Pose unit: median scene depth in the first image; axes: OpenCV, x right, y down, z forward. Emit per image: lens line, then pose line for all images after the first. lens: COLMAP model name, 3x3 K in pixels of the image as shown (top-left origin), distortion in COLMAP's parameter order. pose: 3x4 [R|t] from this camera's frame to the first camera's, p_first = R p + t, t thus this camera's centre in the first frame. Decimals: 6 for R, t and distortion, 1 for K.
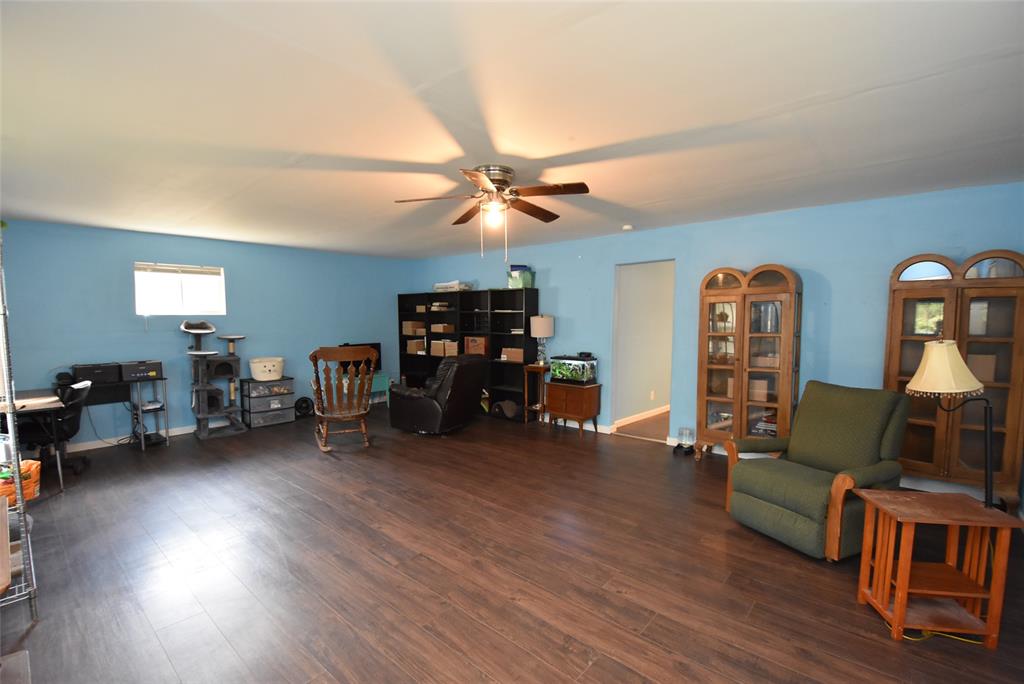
lens RADIAL K [[449.7, 0, 509.1], [0, 449.7, 353.7], [0, 0, 1]] dist [0.002142, -0.014704]
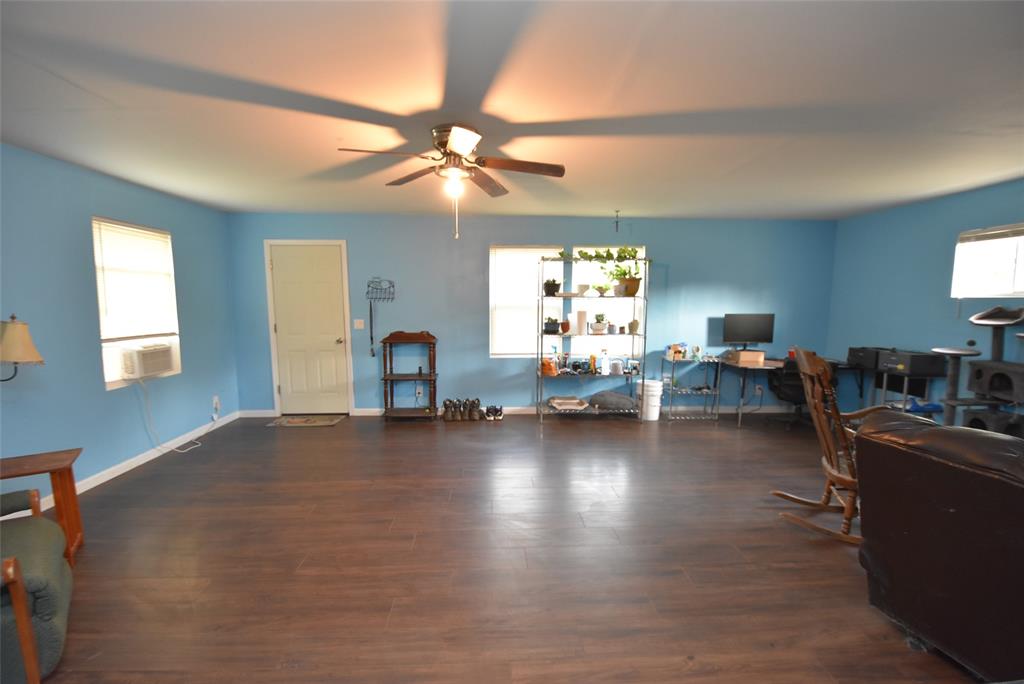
lens RADIAL K [[449.7, 0, 509.1], [0, 449.7, 353.7], [0, 0, 1]] dist [0.002142, -0.014704]
pose [[-0.727850, 0.080643, -0.680979, 0.305392], [-0.051056, 0.983932, 0.171090, -0.080181], [0.683834, 0.159296, -0.712037, 1.006086]]
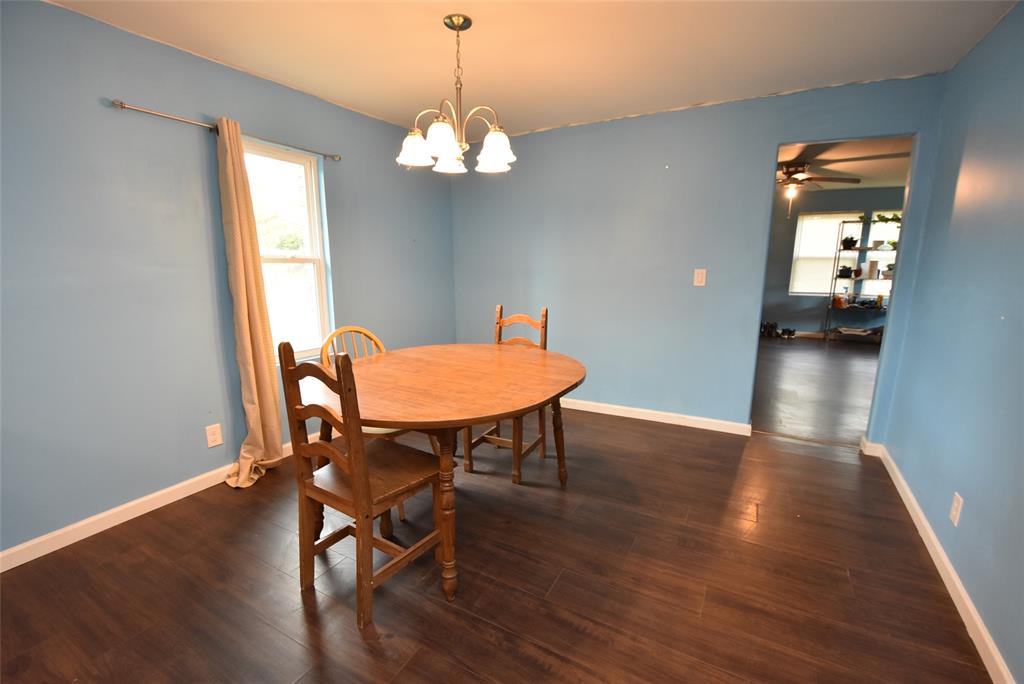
lens RADIAL K [[449.7, 0, 509.1], [0, 449.7, 353.7], [0, 0, 1]] dist [0.002142, -0.014704]
pose [[-0.980718, 0.040348, -0.191219, 0.809911], [-0.012813, 0.963076, 0.268926, -0.087461], [0.195009, 0.266191, -0.943988, 1.488191]]
